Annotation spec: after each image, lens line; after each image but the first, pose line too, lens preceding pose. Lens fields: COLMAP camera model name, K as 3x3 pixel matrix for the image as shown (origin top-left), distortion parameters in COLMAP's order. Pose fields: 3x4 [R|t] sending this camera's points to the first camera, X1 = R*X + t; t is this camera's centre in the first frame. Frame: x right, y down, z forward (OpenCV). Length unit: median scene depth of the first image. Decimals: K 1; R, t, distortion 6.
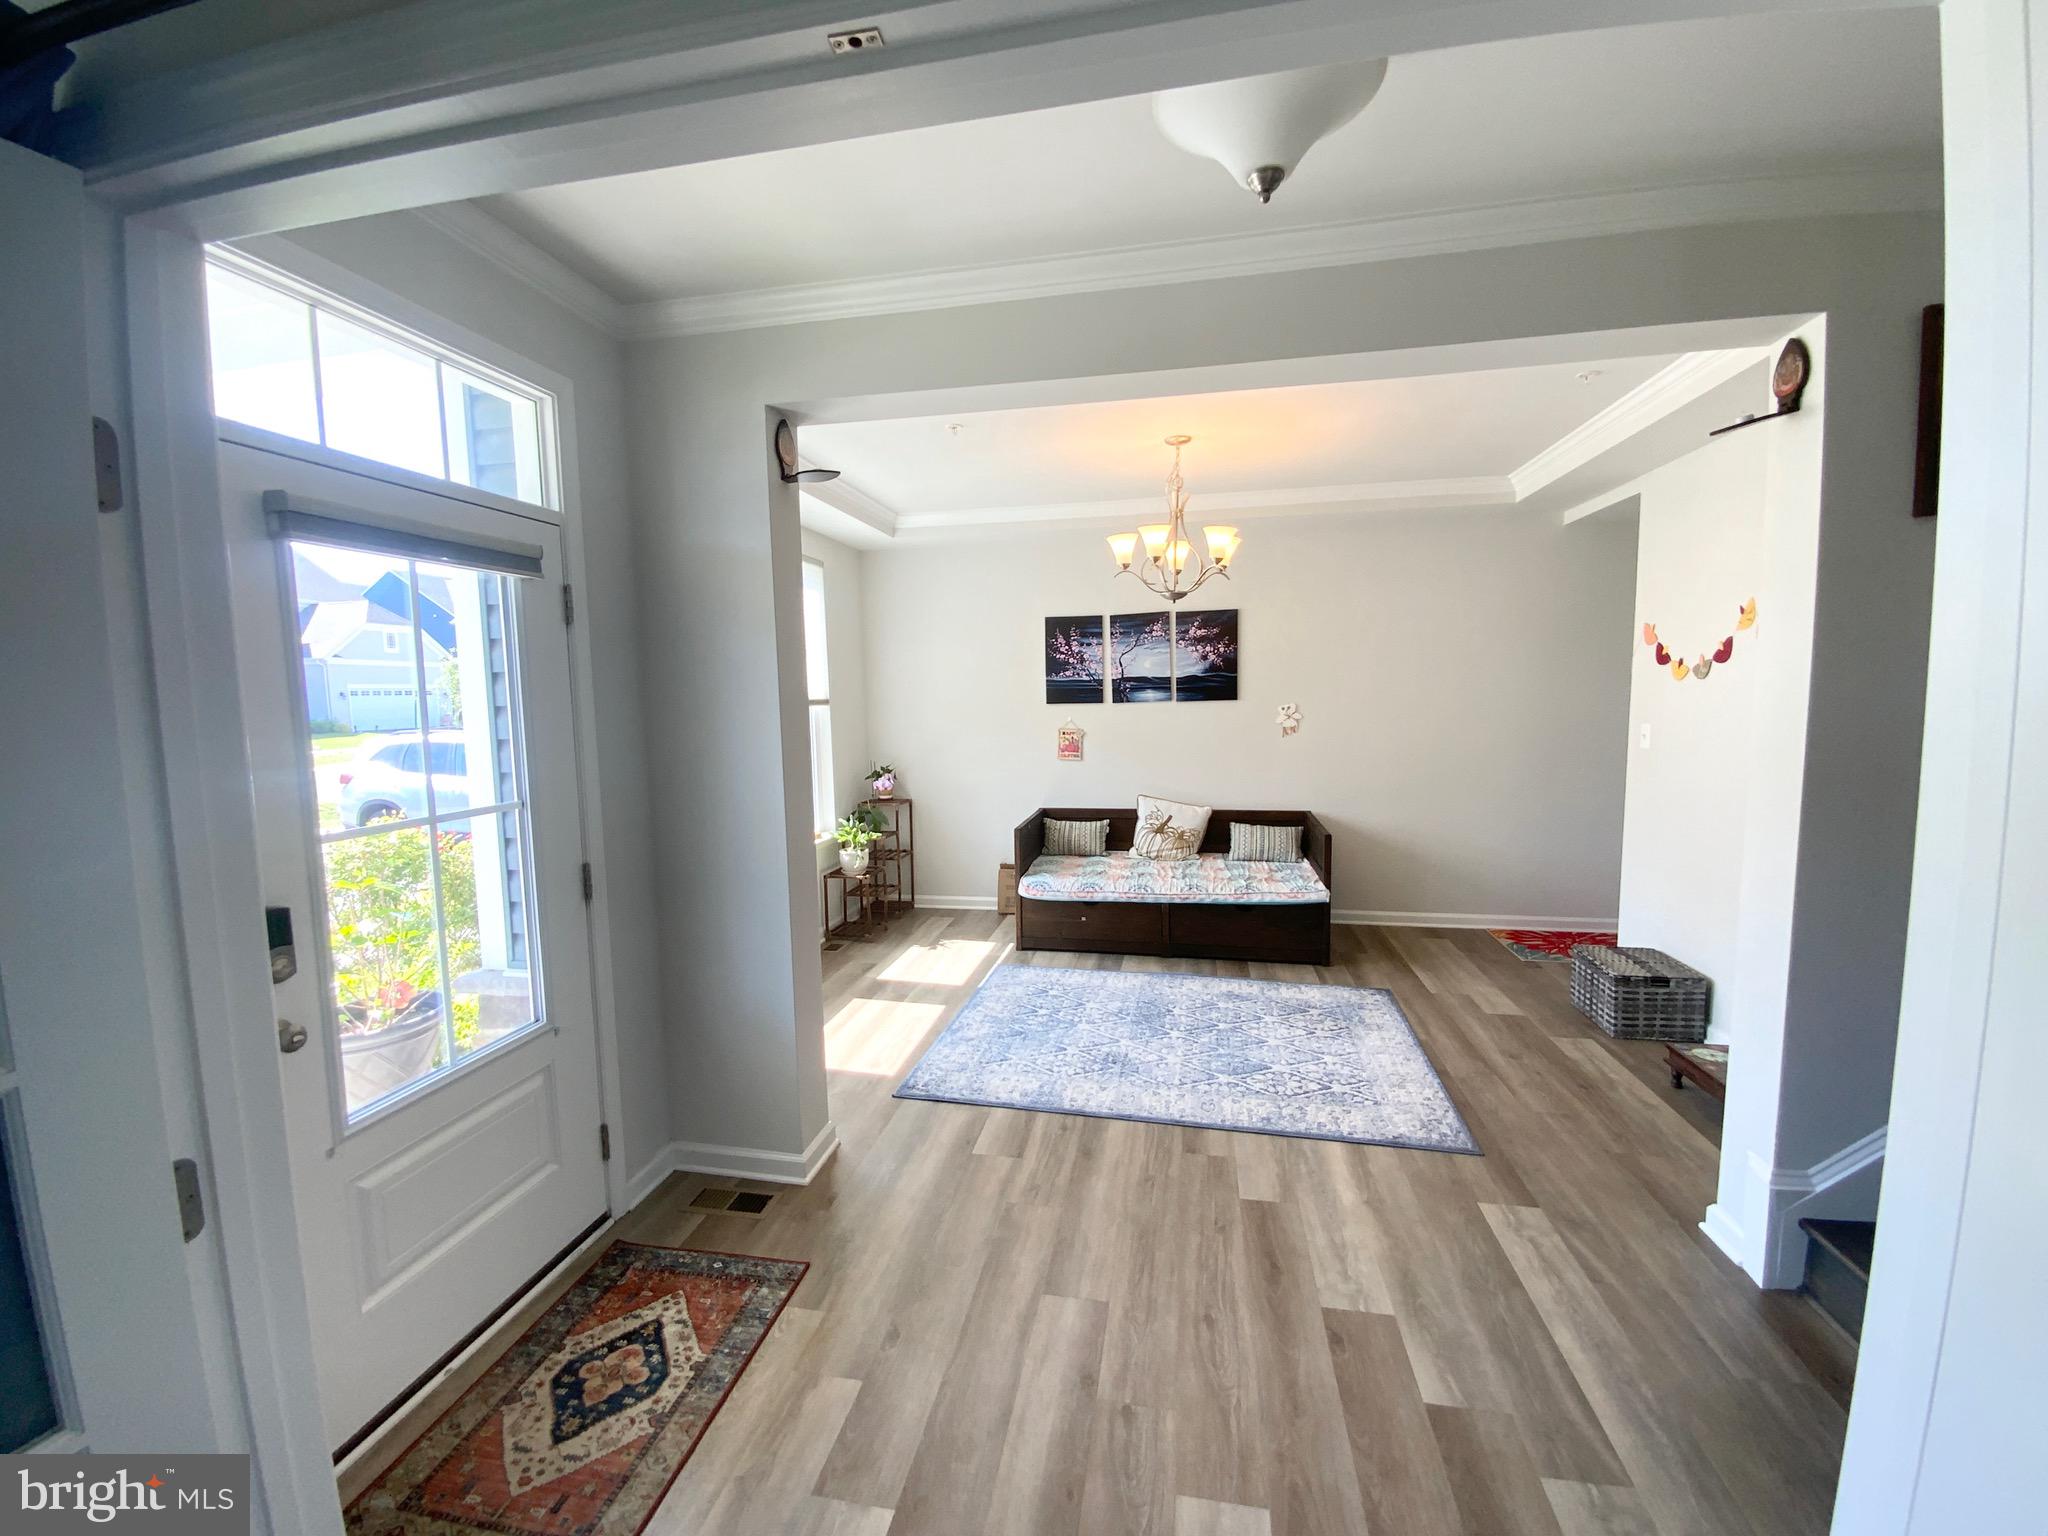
lens RADIAL K [[829.1, 0, 1031.2], [0, 829.1, 767.6], [0, 0, 1]] dist [0.019736, -0.015849]
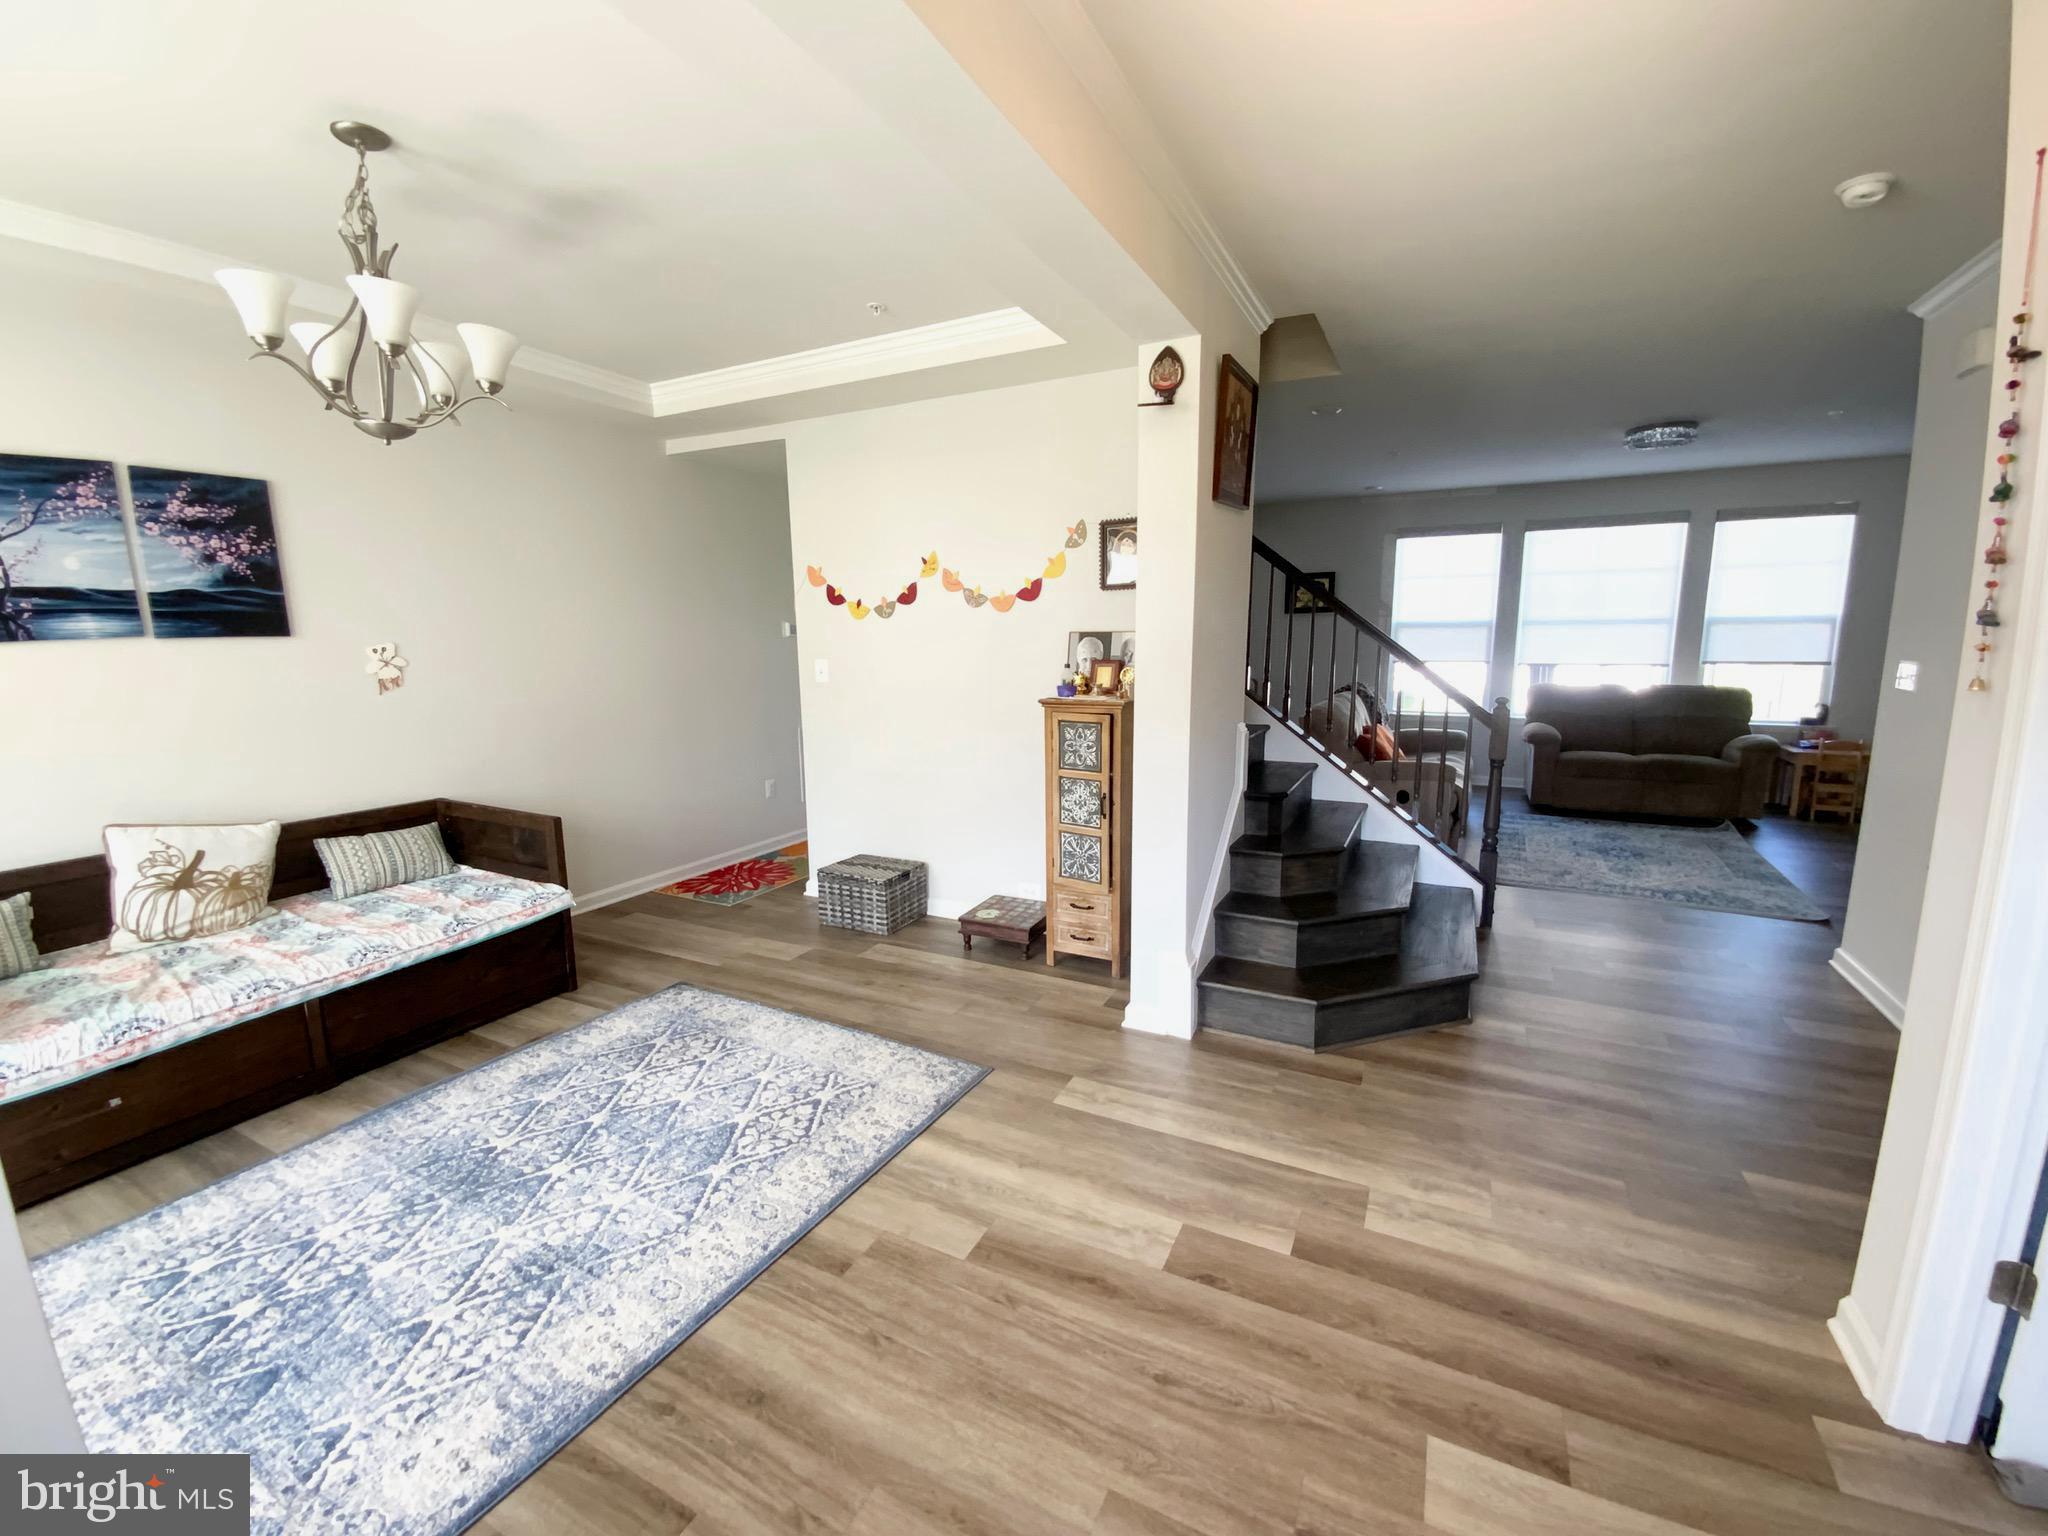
lens RADIAL K [[829.1, 0, 1031.2], [0, 829.1, 767.6], [0, 0, 1]] dist [0.019736, -0.015849]
pose [[0.271616, -0.137802, 0.952489, -0.273326], [0.088530, 0.989077, 0.117850, -0.016351], [-0.958325, 0.052314, 0.280849, 0.464456]]
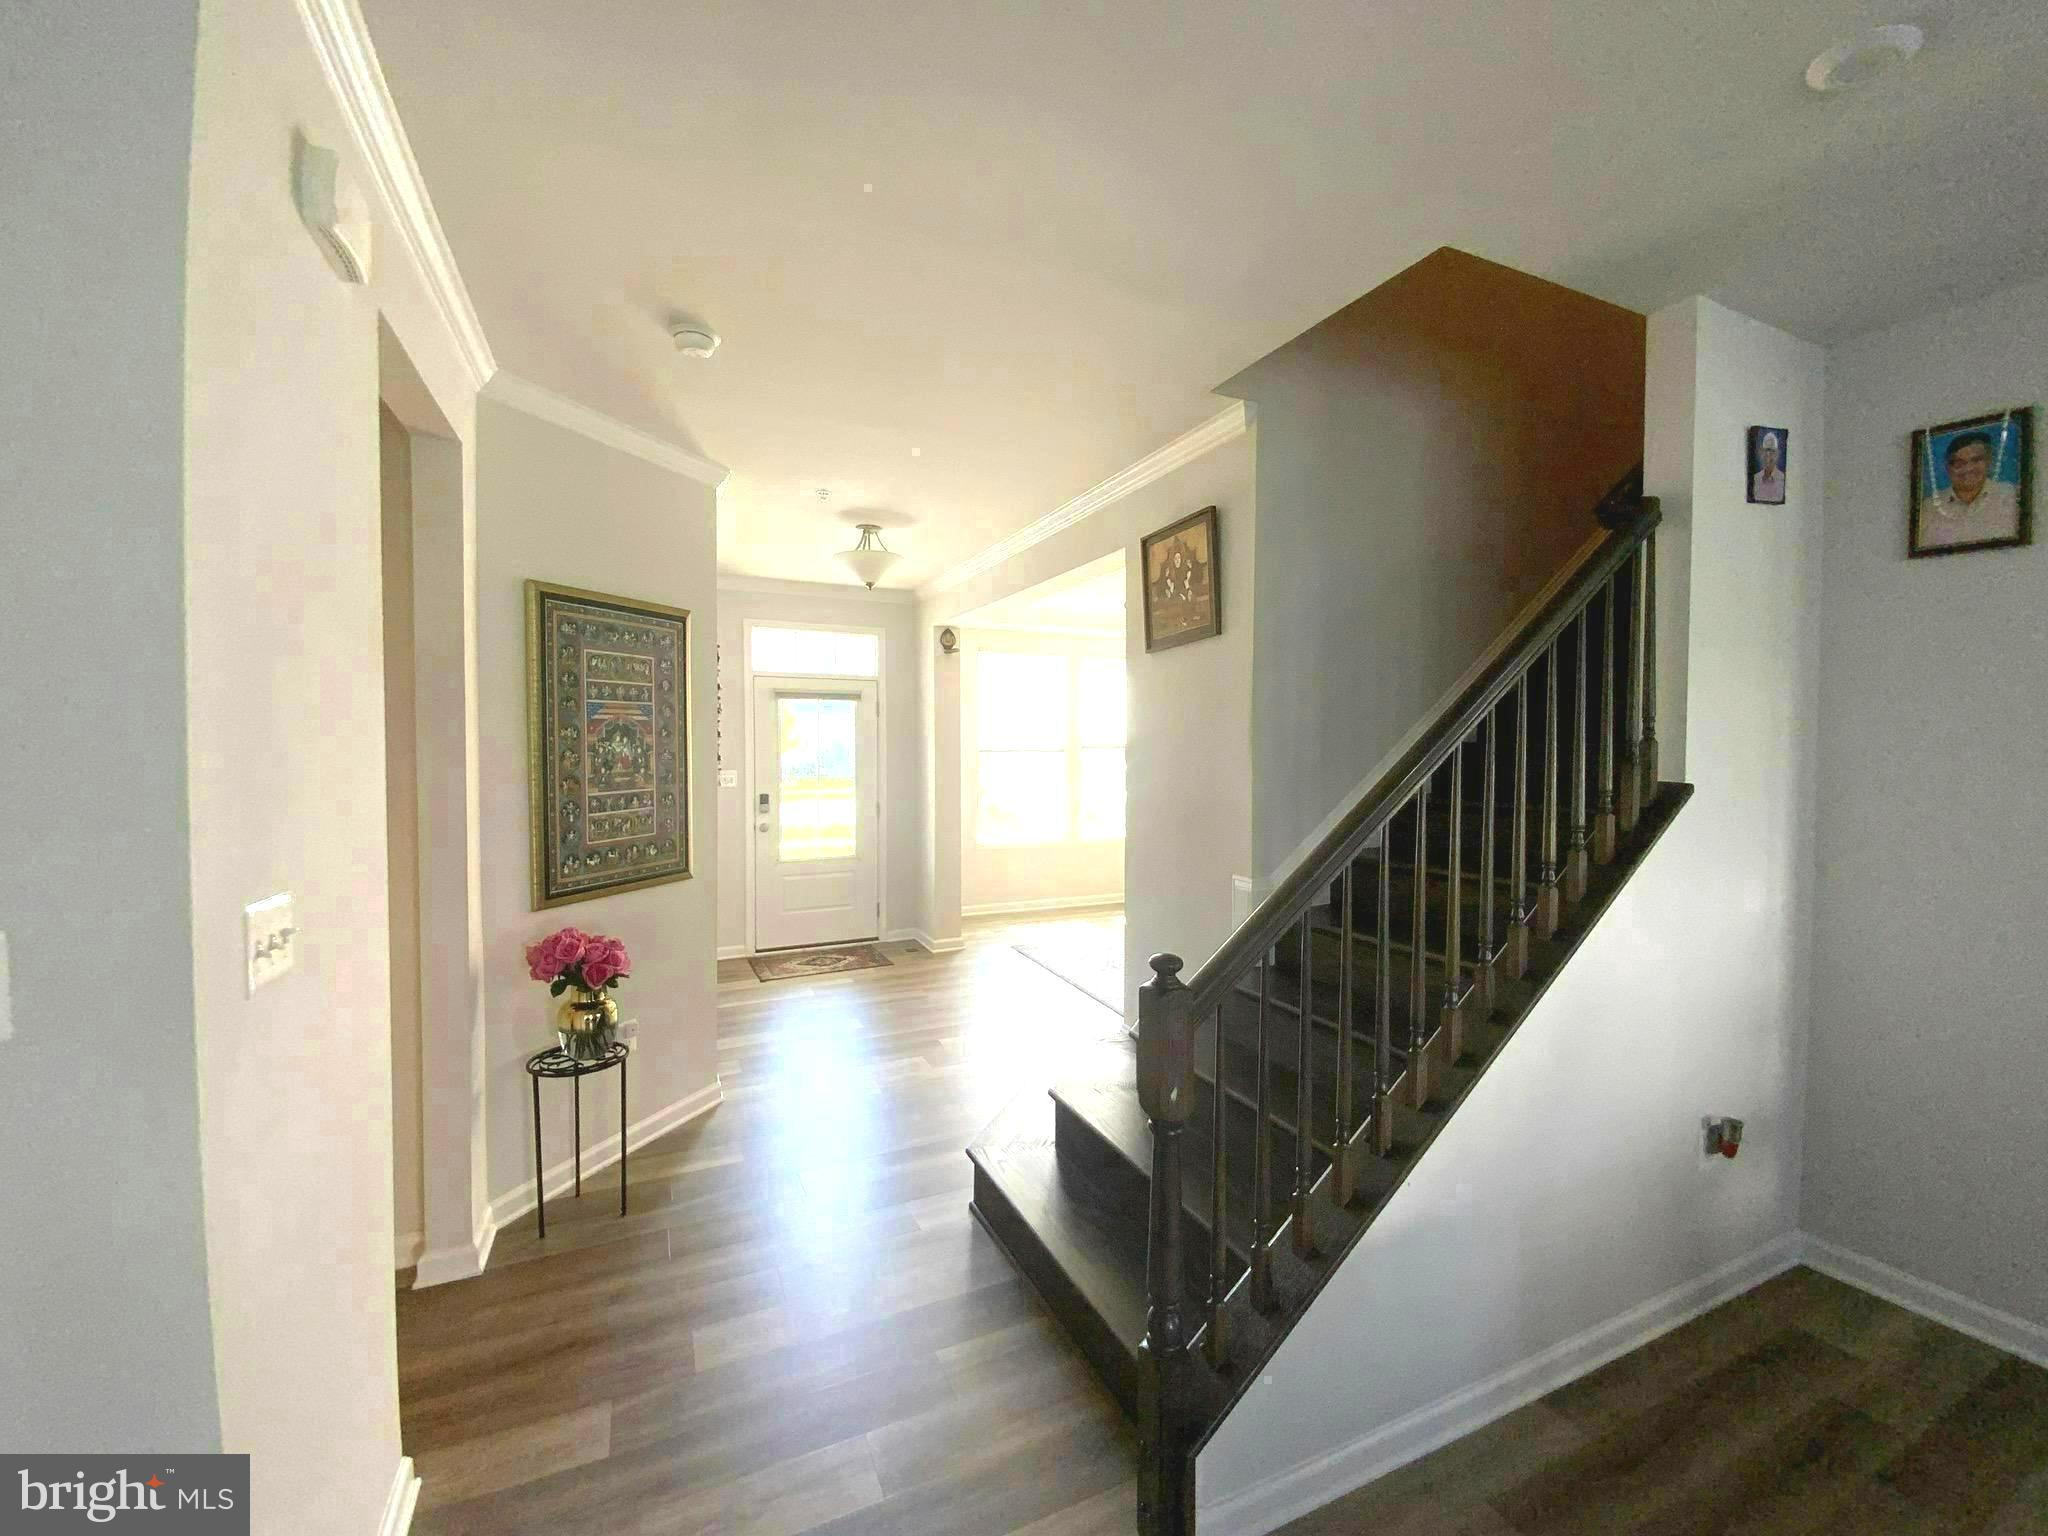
lens RADIAL K [[829.1, 0, 1031.2], [0, 829.1, 767.6], [0, 0, 1]] dist [0.019736, -0.015849]
pose [[0.589048, 0.040028, -0.807106, 1.202925], [-0.081012, 0.996666, -0.009696, -0.009585], [0.804027, 0.071097, 0.590327, -0.124622]]
